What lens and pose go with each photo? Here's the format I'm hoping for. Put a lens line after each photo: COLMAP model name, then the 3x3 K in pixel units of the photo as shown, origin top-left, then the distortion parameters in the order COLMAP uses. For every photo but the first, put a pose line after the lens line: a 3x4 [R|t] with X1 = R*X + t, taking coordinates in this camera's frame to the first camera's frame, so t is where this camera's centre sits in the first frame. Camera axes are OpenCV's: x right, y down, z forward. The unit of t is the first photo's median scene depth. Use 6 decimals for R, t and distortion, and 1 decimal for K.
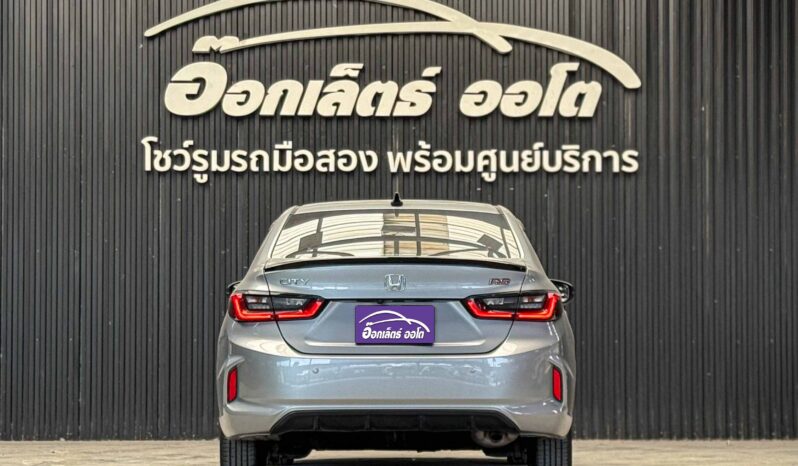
lens RADIAL K [[2607.9, 0, 399.0], [0, 2607.9, 233.0], [0, 0, 1]] dist [0.048702, -0.454294]
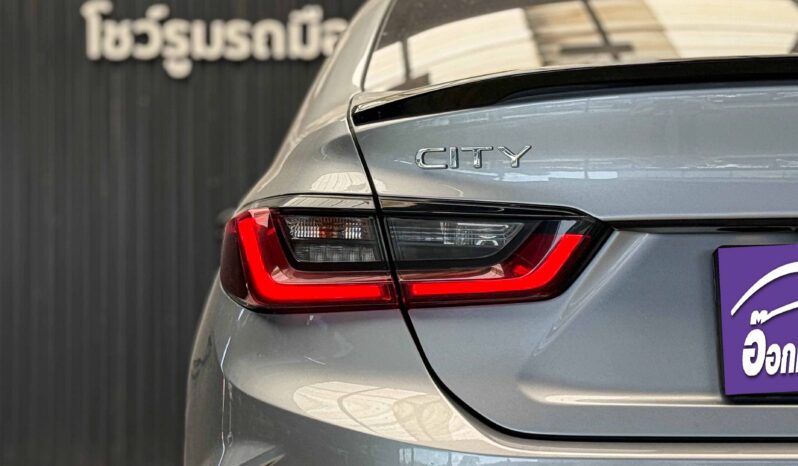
lens RADIAL K [[2607.9, 0, 399.0], [0, 2607.9, 233.0], [0, 0, 1]] dist [0.048702, -0.454294]
pose [[0.999992, -0.002858, 0.002712, -0.048085], [0.002821, 0.999901, 0.013789, 0.022549], [-0.002751, -0.013781, 0.999901, 0.735883]]
